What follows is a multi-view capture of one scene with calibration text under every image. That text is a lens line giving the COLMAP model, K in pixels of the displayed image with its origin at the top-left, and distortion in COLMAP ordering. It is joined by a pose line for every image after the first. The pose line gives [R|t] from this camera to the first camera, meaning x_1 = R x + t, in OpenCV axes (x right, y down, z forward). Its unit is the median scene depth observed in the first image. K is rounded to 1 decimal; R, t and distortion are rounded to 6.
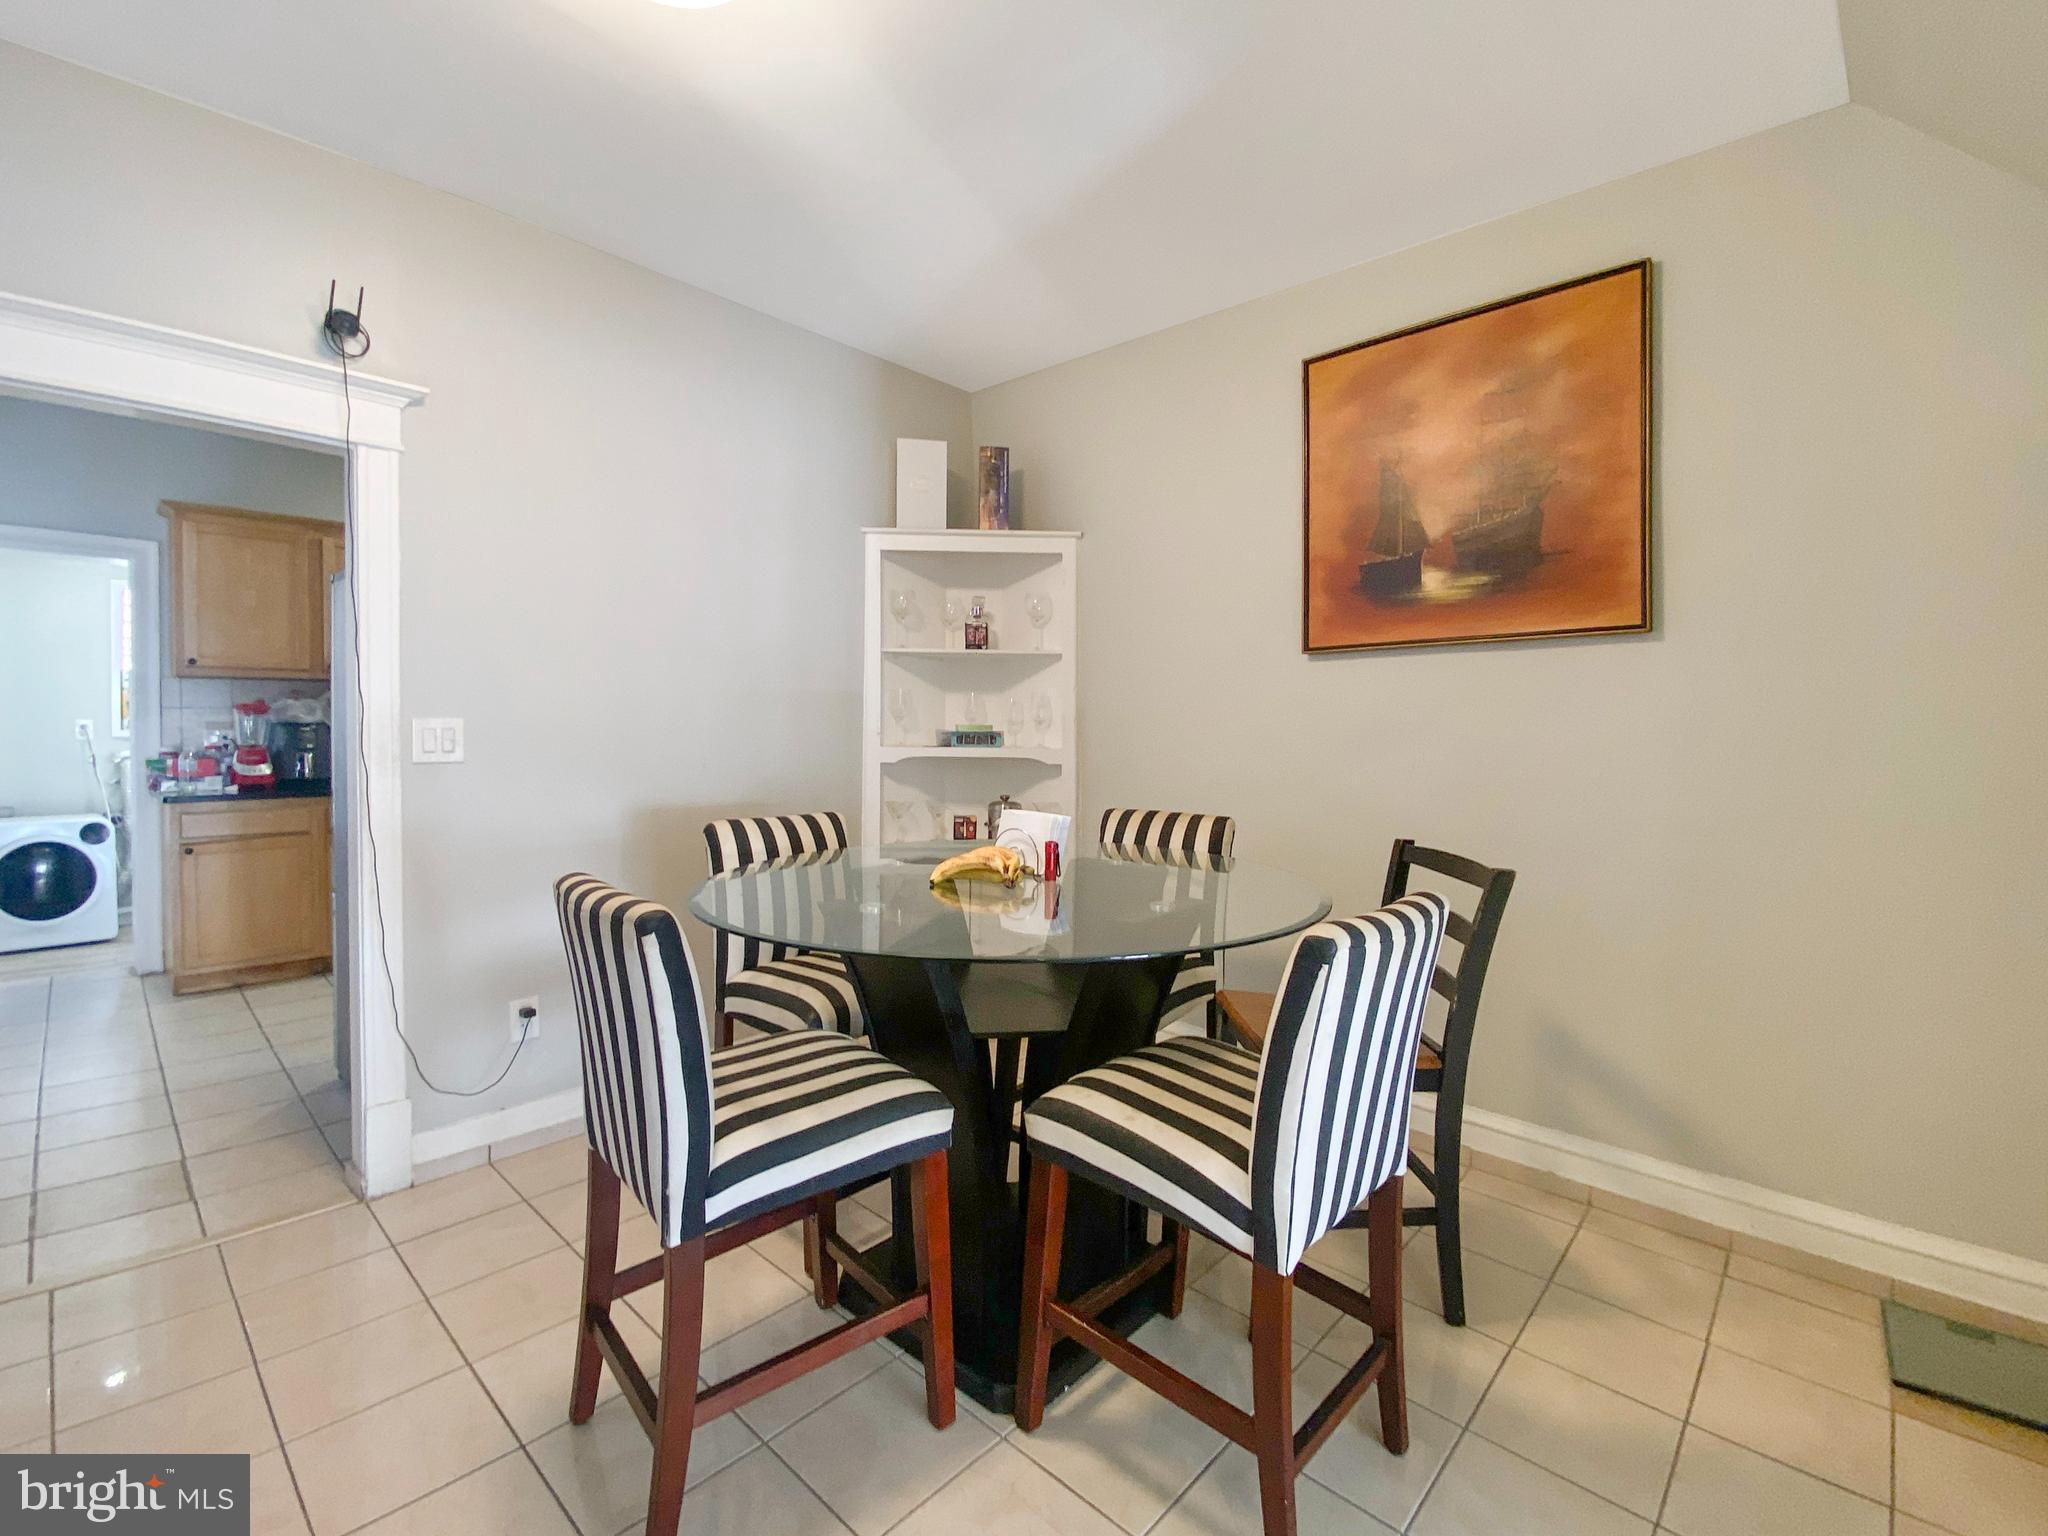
lens RADIAL K [[888.1, 0, 1045.7], [0, 888.1, 766.1], [0, 0, 1]] dist [0.077371, -0.050767]
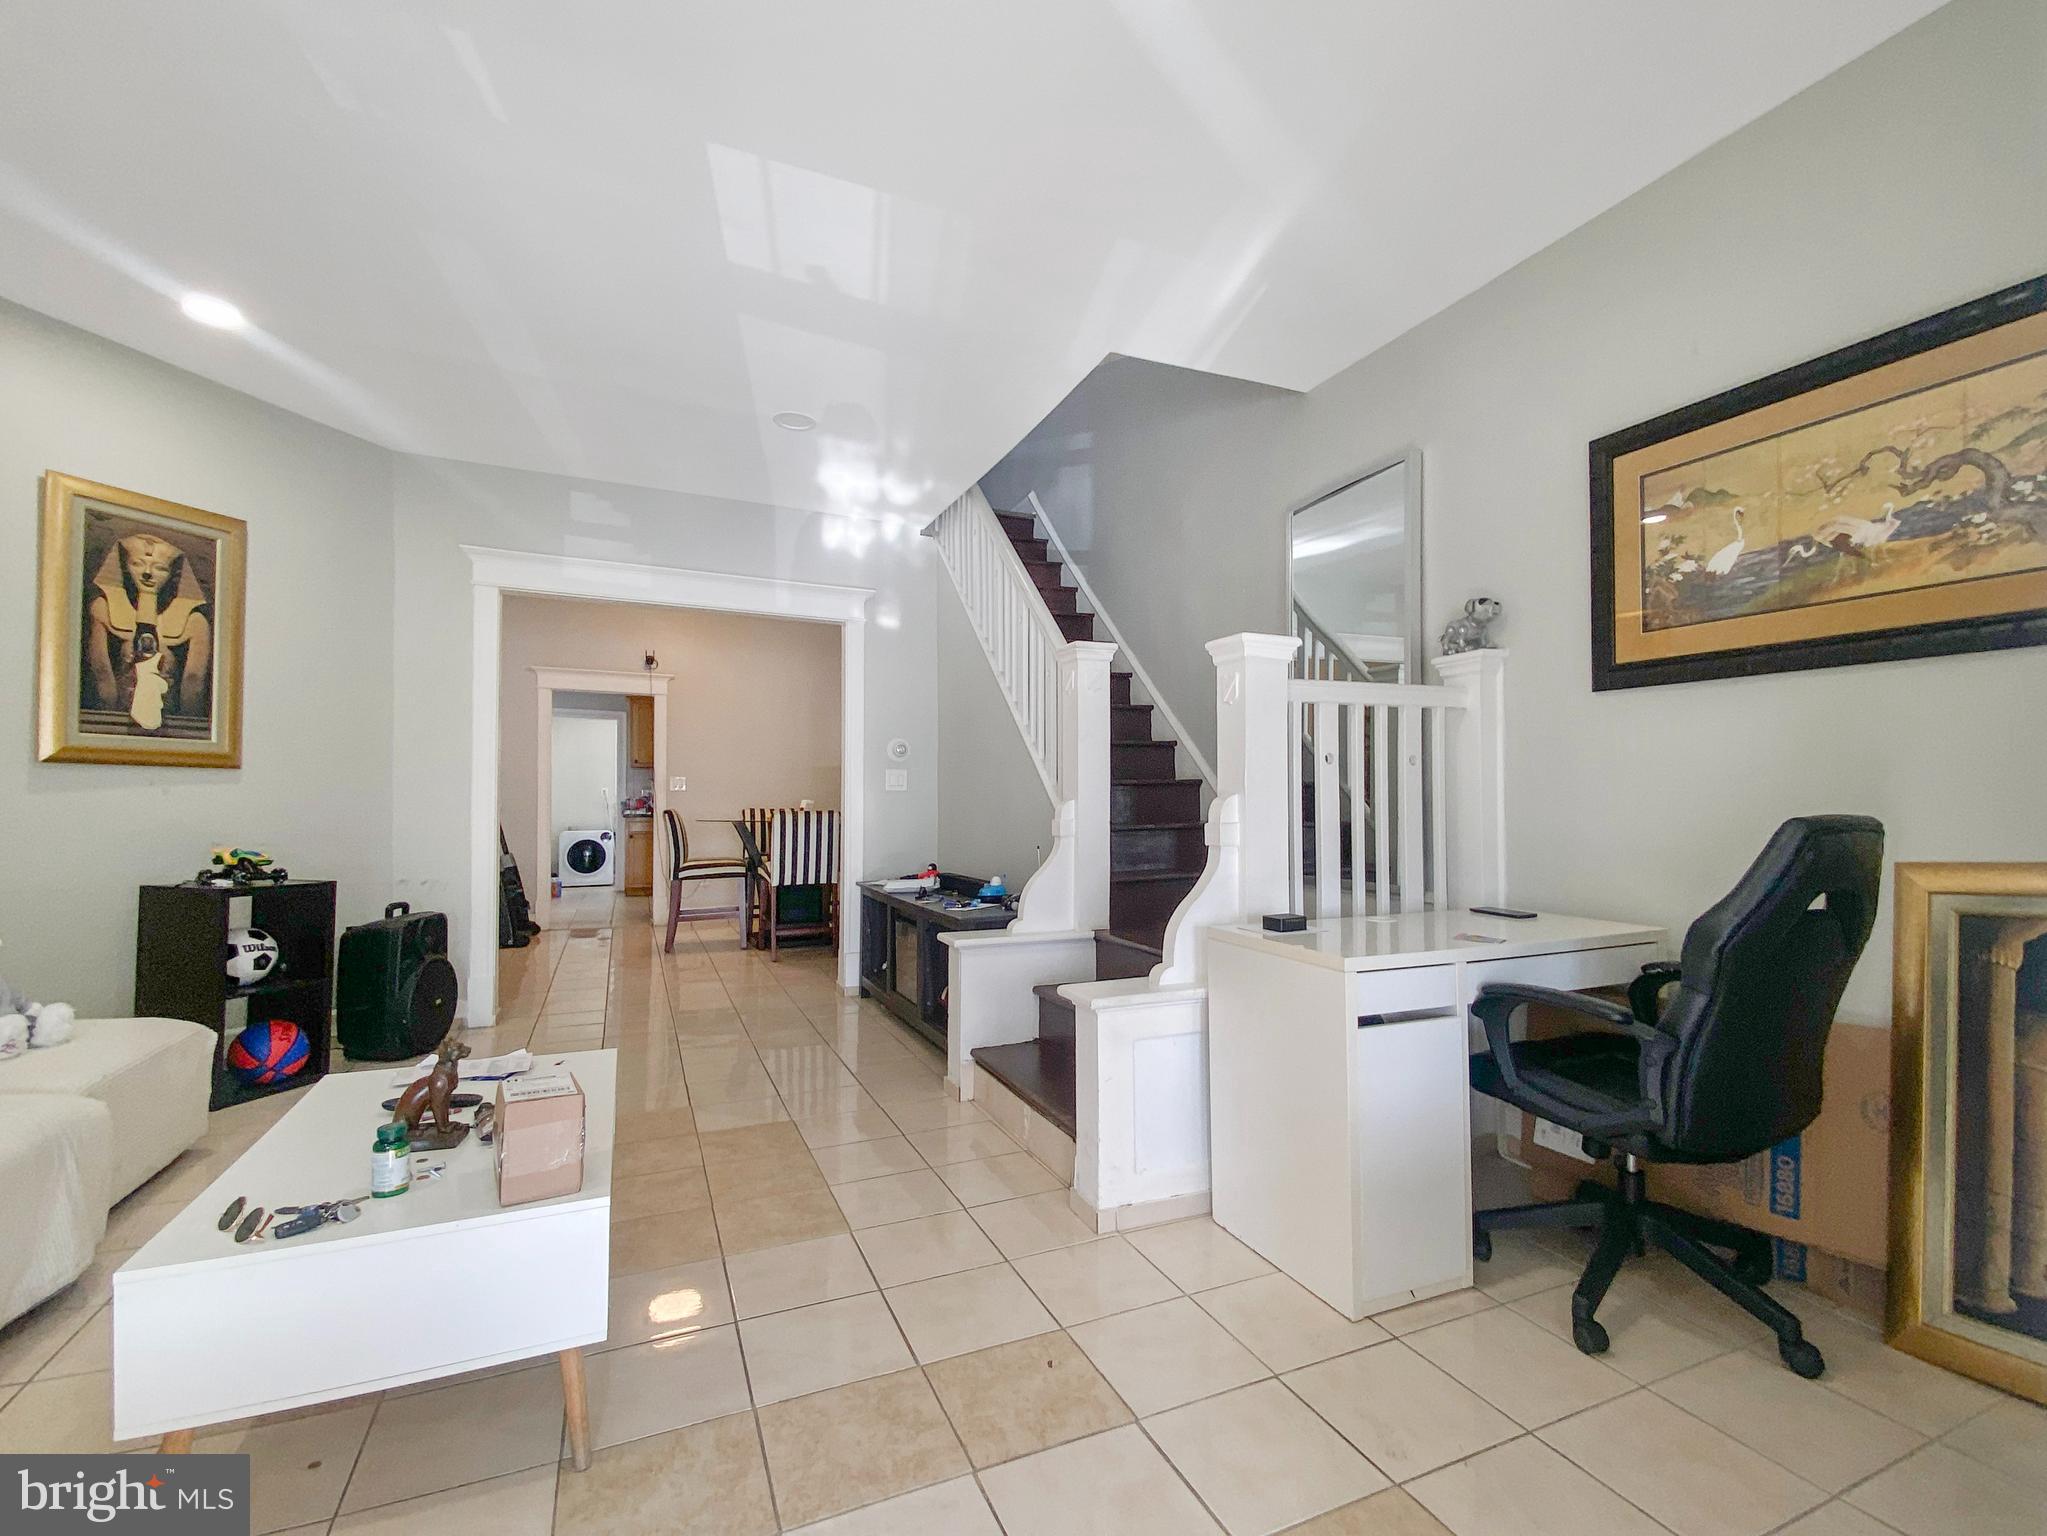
lens RADIAL K [[887.7, 0, 1045.2], [0, 887.7, 766.1], [0, 0, 1]] dist [0.077371, -0.050767]
pose [[0.926505, -0.058477, -0.371711, 0.986225], [0.036705, 0.997185, -0.065386, 0.095709], [0.374488, 0.046937, 0.926043, -0.828882]]
